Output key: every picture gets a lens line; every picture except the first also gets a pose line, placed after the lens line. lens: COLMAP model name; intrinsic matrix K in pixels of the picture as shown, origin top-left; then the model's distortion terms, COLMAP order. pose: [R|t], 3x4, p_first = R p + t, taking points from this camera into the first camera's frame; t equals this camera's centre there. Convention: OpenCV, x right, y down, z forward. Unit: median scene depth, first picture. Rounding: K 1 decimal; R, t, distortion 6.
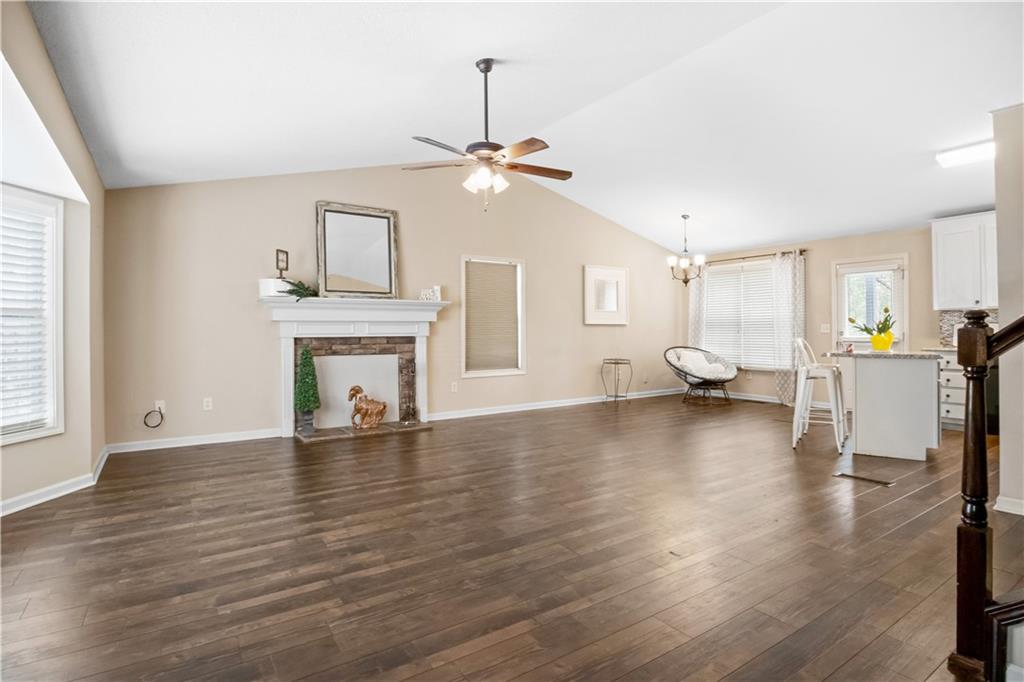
lens RADIAL K [[518.2, 0, 515.9], [0, 518.2, 336.3], [0, 0, 1]] dist [-0.032698, 0.001418]
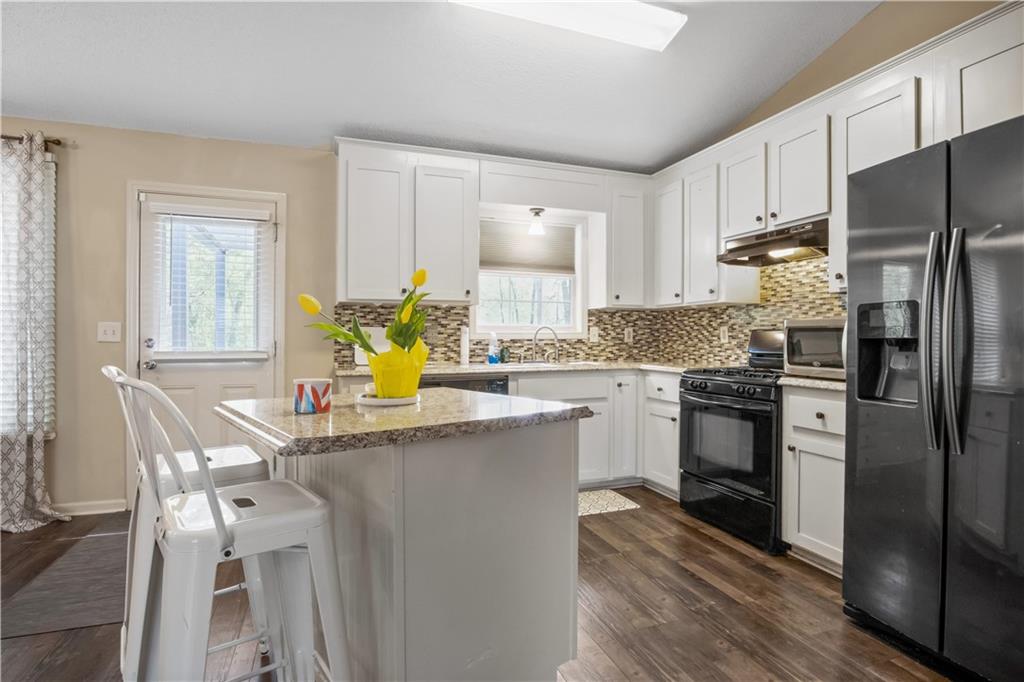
lens RADIAL K [[517.3, 0, 519.1], [0, 517.3, 339.6], [0, 0, 1]] dist [-0.034741, 0.002481]
pose [[0.250490, 0.004420, 0.968109, 0.630656], [0.003240, 0.999980, -0.005404, -0.011409], [-0.968114, 0.004490, 0.250470, 1.277841]]
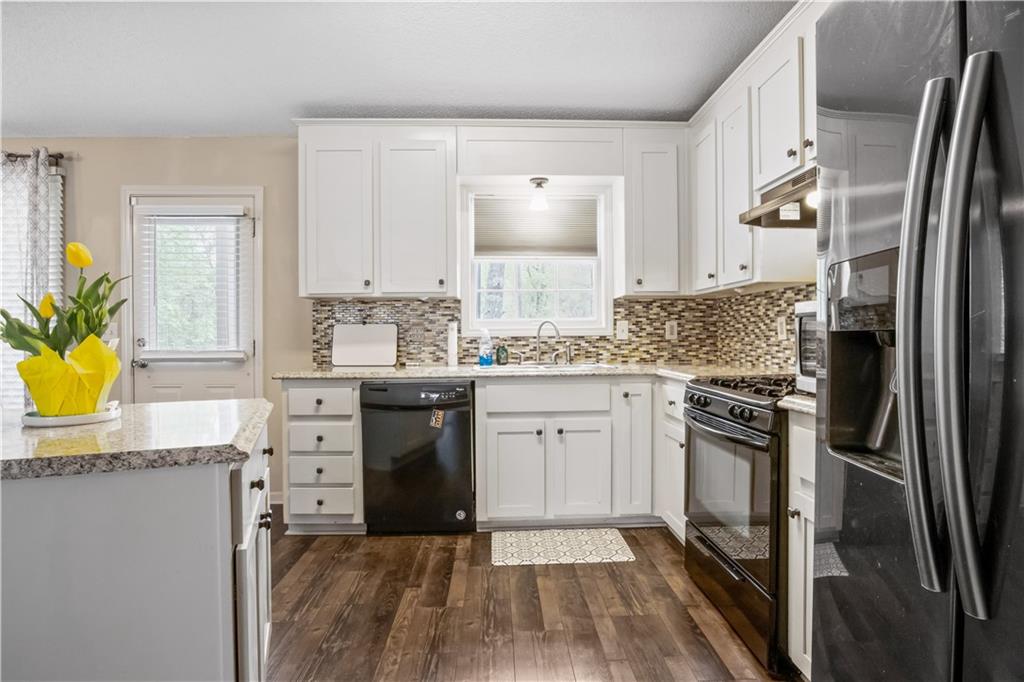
lens RADIAL K [[517.3, 0, 519.1], [0, 517.3, 339.6], [0, 0, 1]] dist [-0.034741, 0.002481]
pose [[0.531389, -0.002638, 0.847124, 0.962223], [0.007560, 0.999970, -0.001628, -0.010990], [-0.847094, 0.007269, 0.531393, 1.028058]]
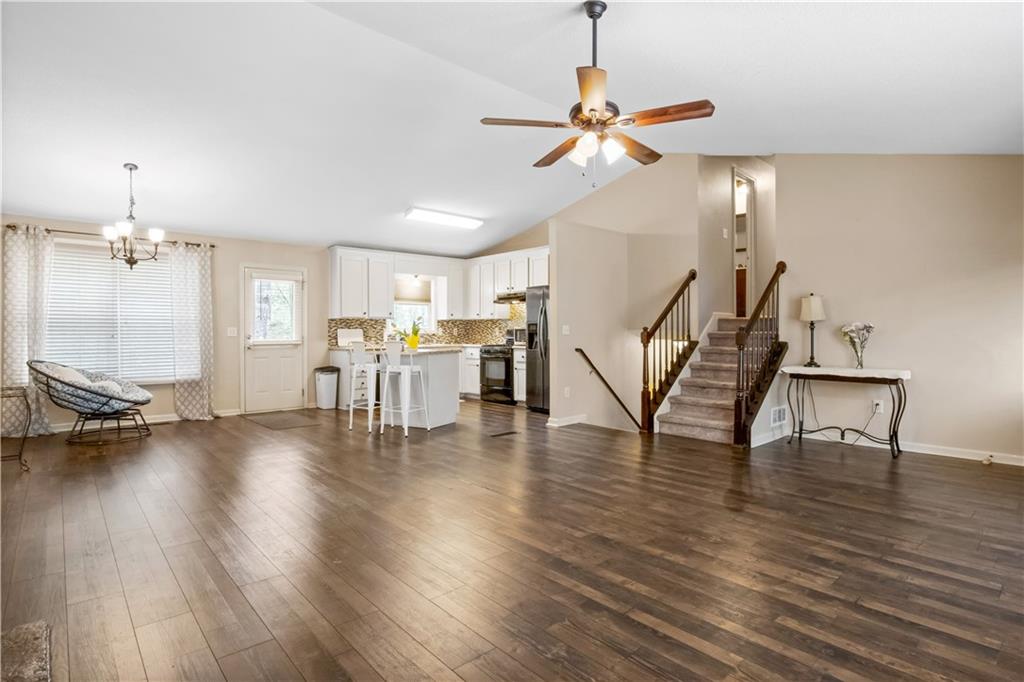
lens RADIAL K [[518.2, 0, 515.9], [0, 518.2, 336.3], [0, 0, 1]] dist [-0.032698, 0.001418]
pose [[-0.138553, -0.000449, 0.990355, -0.974238], [0.013784, 0.999902, 0.002382, -0.005344], [-0.990259, 0.013981, -0.138533, 1.411784]]
